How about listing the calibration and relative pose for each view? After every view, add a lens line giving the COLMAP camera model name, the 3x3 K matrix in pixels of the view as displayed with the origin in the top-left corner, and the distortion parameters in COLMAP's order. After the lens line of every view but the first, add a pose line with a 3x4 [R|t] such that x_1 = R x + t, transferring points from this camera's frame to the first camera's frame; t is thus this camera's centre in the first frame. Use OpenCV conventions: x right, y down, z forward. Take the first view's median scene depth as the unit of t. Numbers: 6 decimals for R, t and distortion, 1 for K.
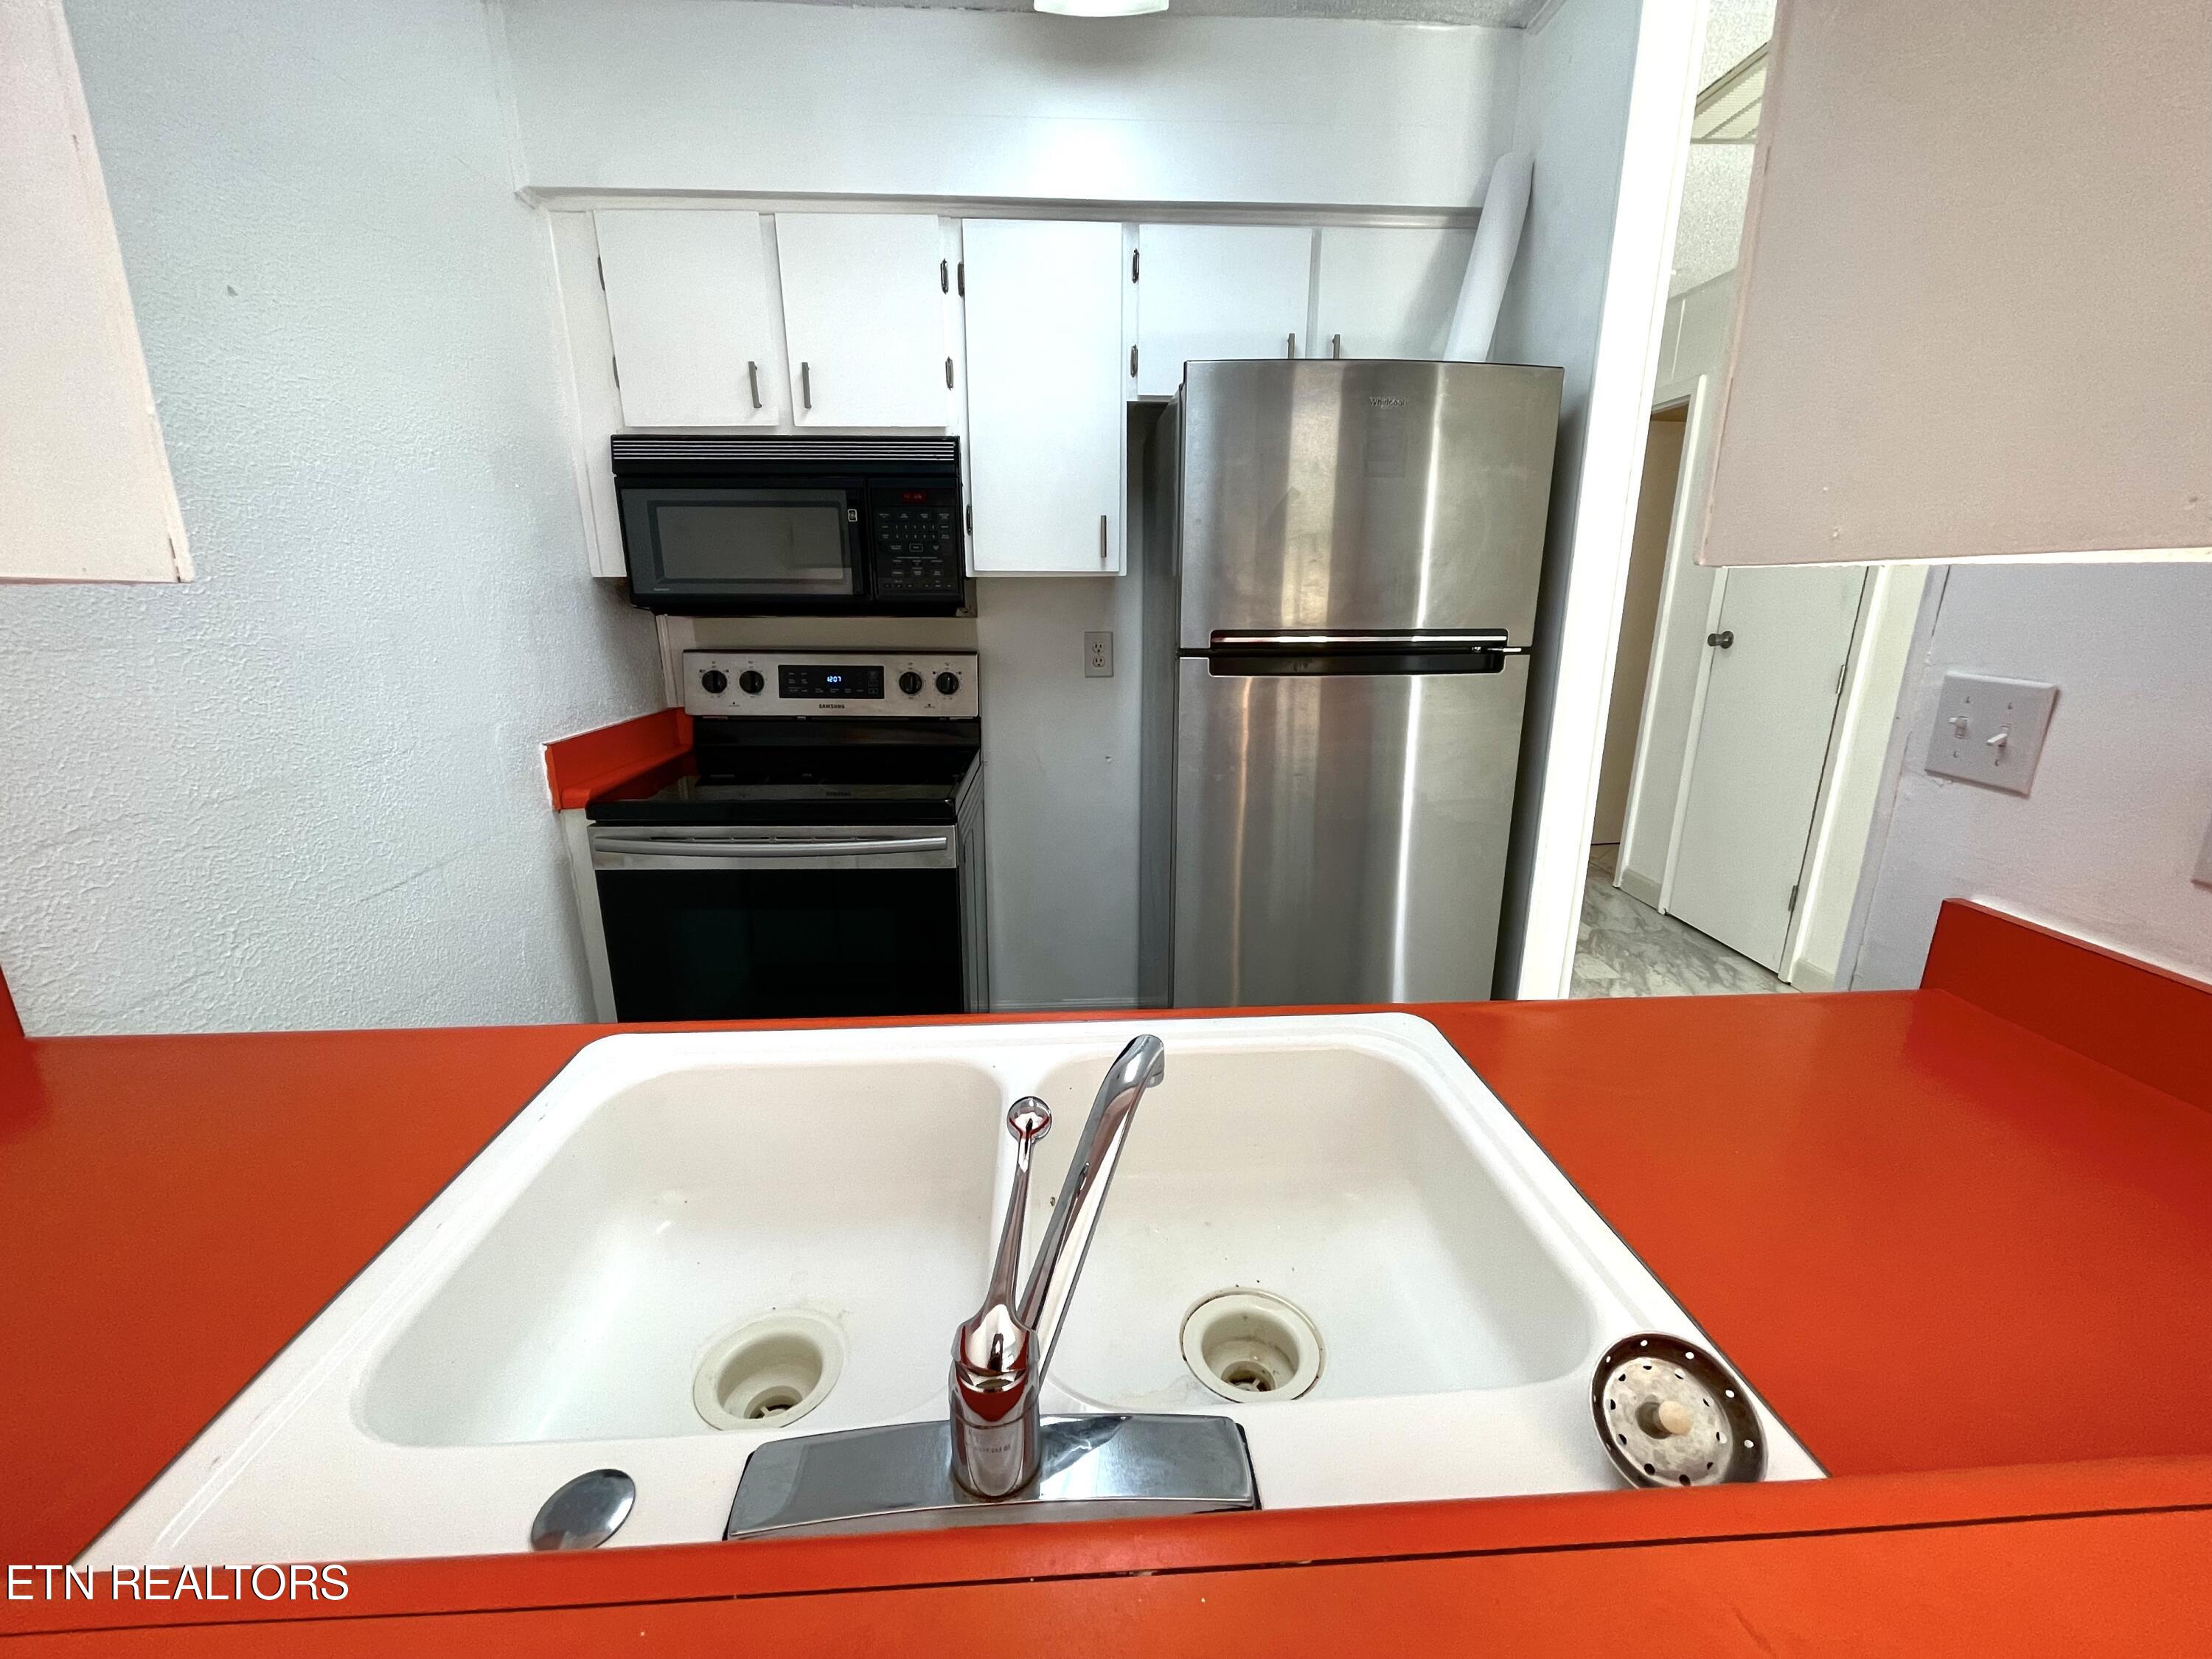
lens RADIAL K [[897.4, 0, 1098.8], [0, 897.4, 828.8], [0, 0, 1]] dist [-0.009711, 0.009258]
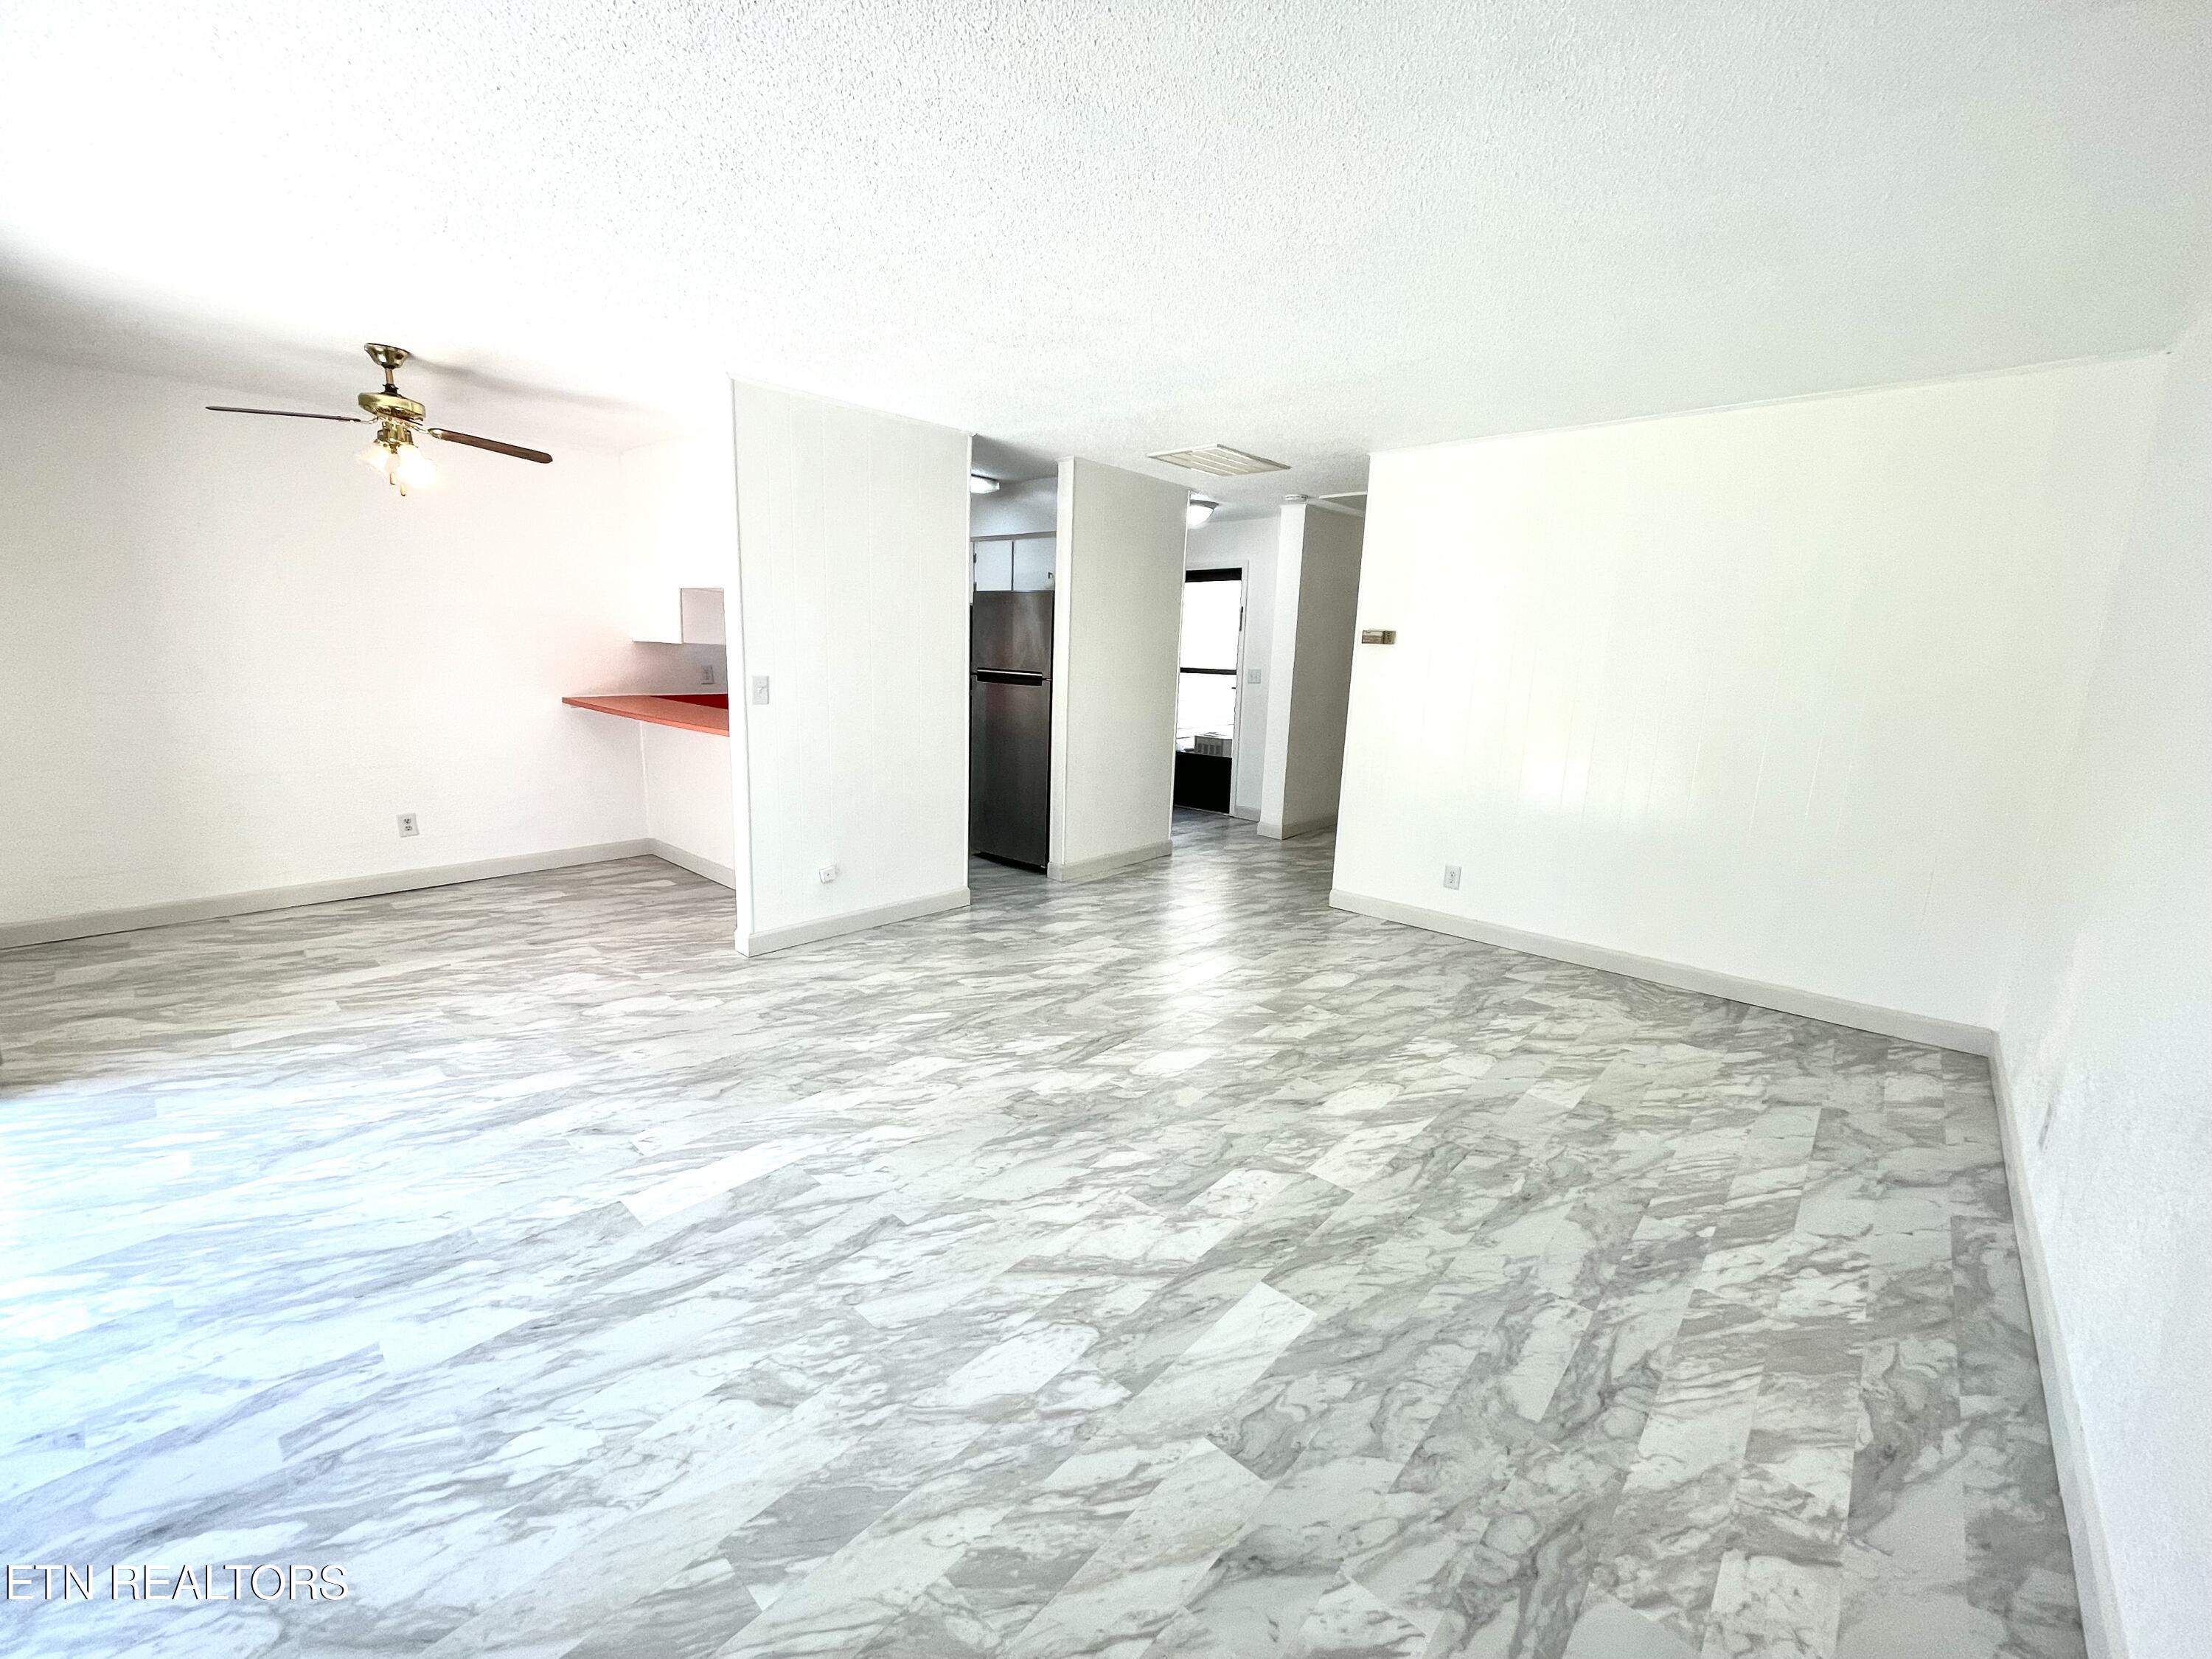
lens RADIAL K [[890.0, 0, 1099.0], [0, 890.0, 825.9], [0, 0, 1]] dist [-0.000313, -0.000399]
pose [[0.707186, 0.166697, -0.687095, 2.099100], [-0.220602, 0.975317, 0.009570, 0.165136], [0.671731, 0.144806, 0.726504, -0.755280]]
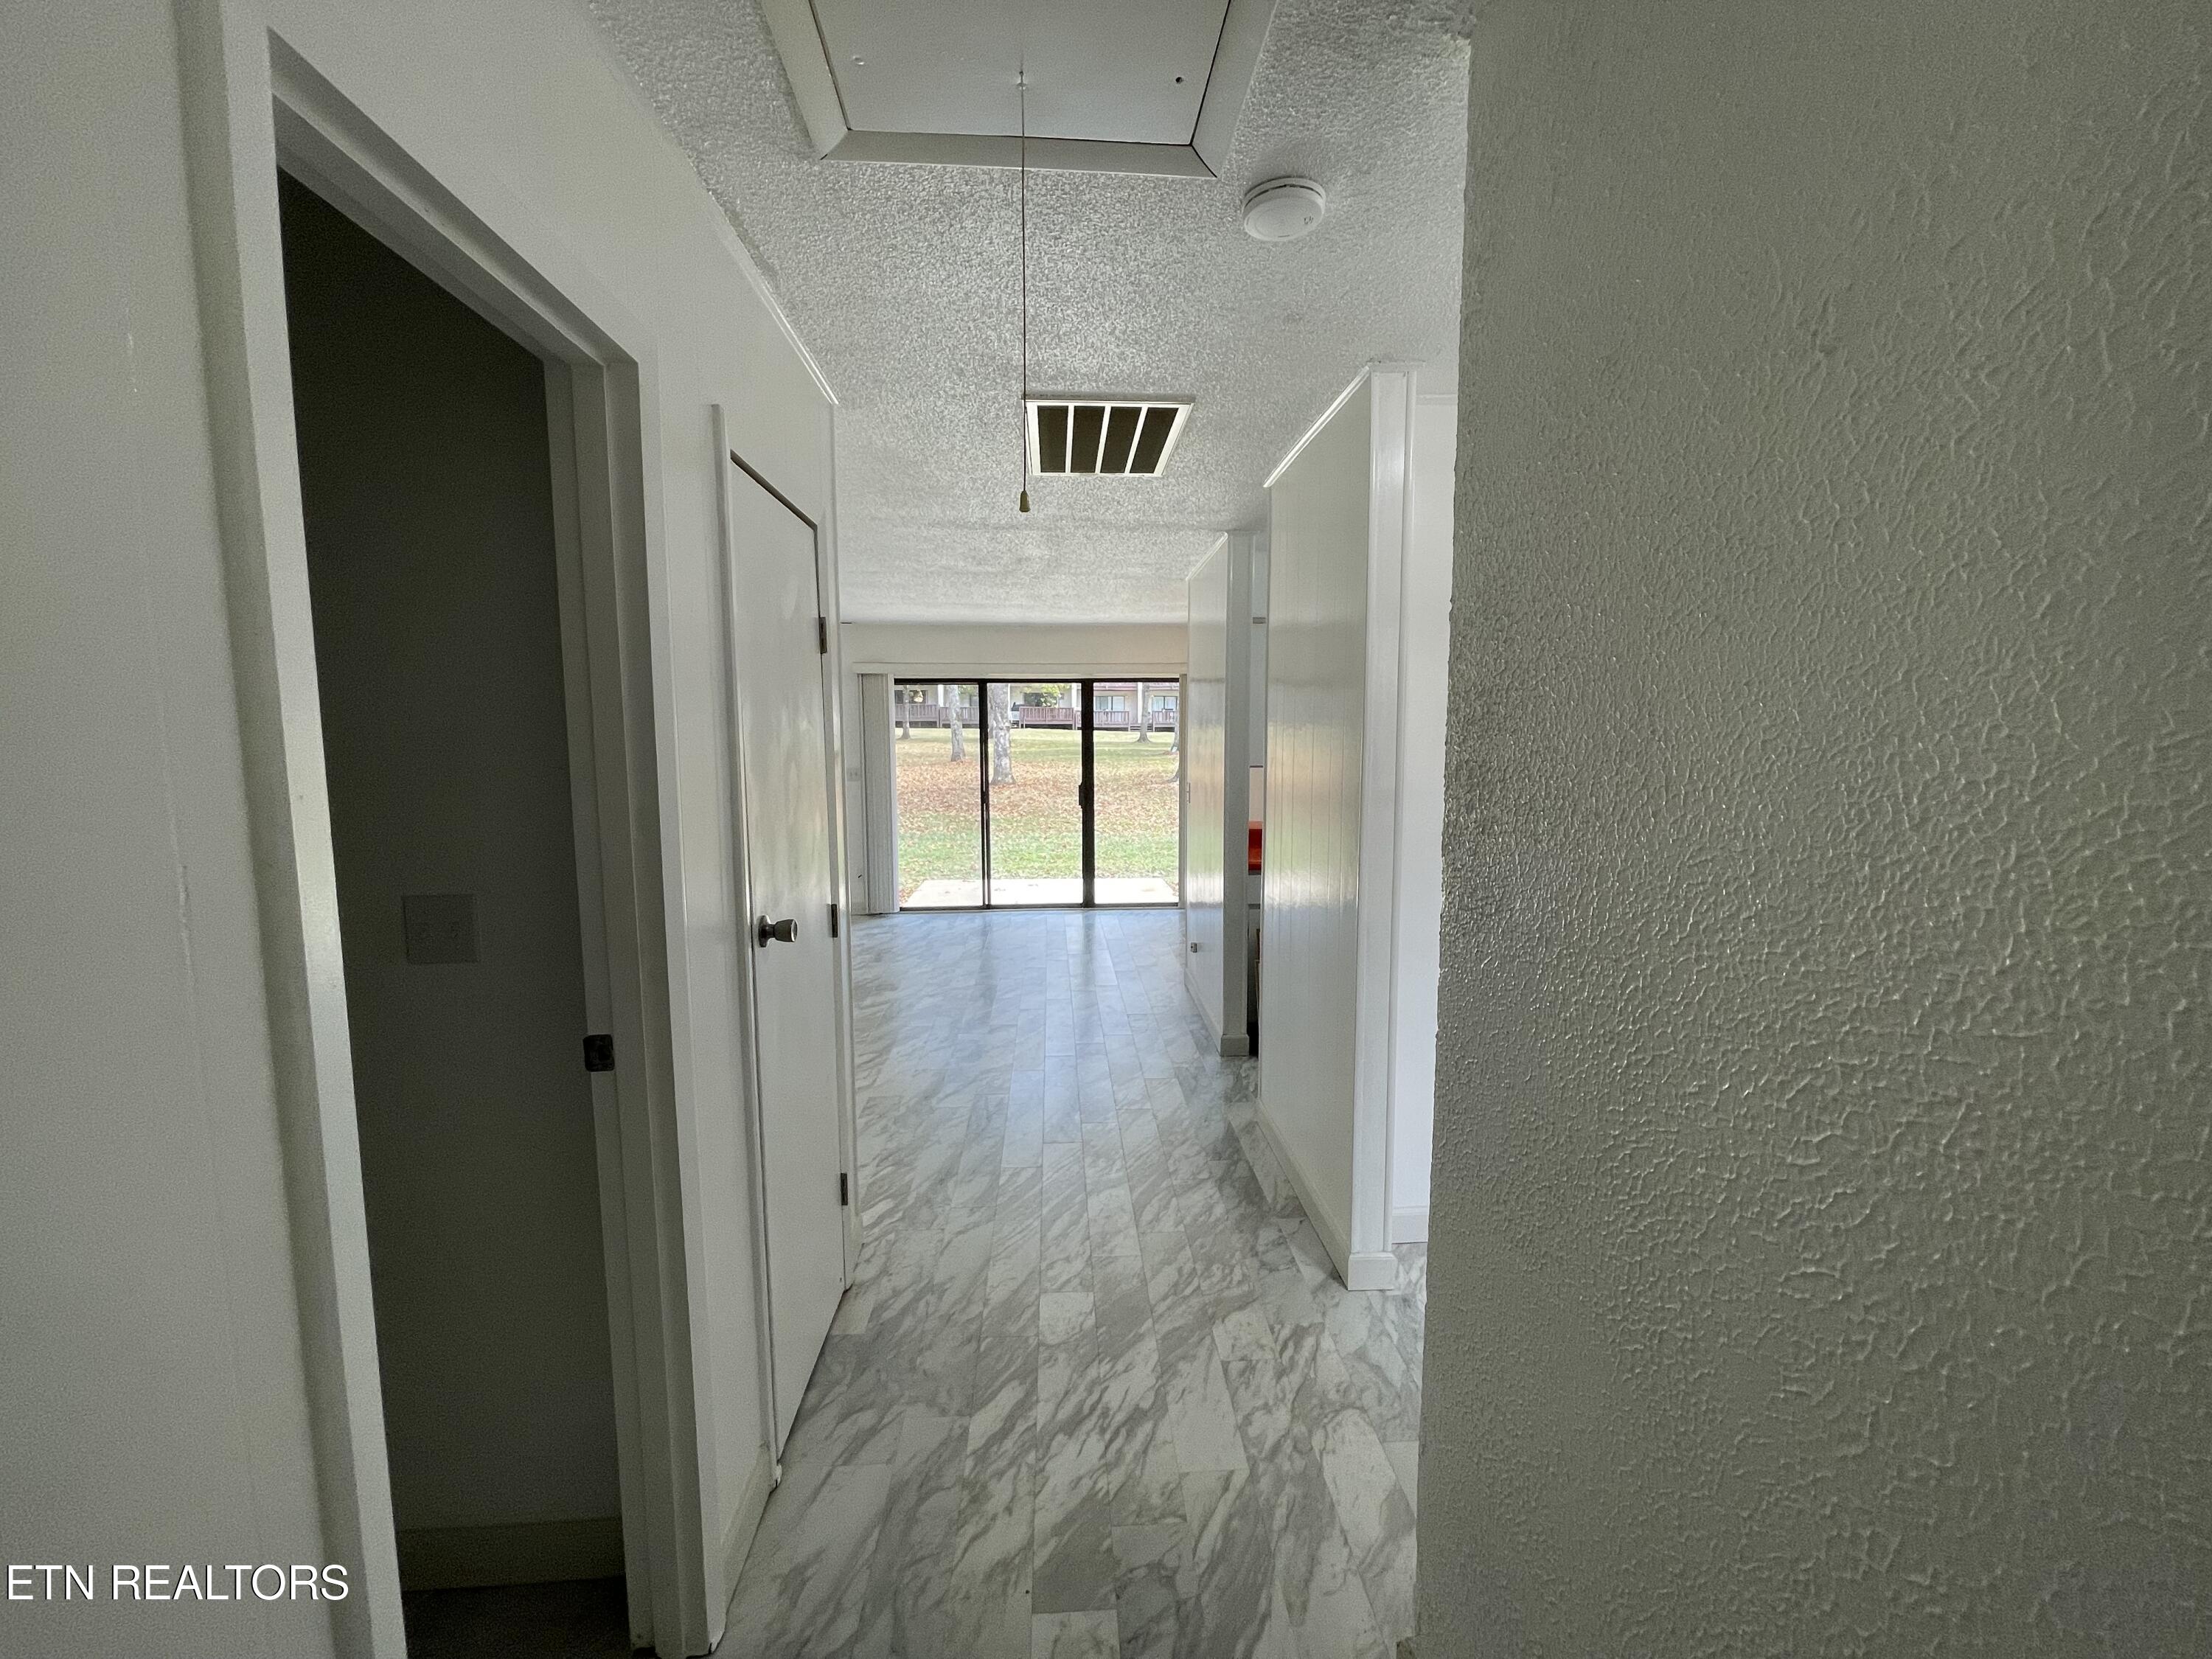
lens RADIAL K [[890.0, 0, 1099.0], [0, 890.0, 825.9], [0, 0, 1]] dist [-0.000313, -0.000399]
pose [[-0.999949, 0.006483, -0.007806, 0.727727], [0.003215, 0.932060, 0.362291, -0.665438], [0.009625, 0.362247, -0.932032, 2.127335]]
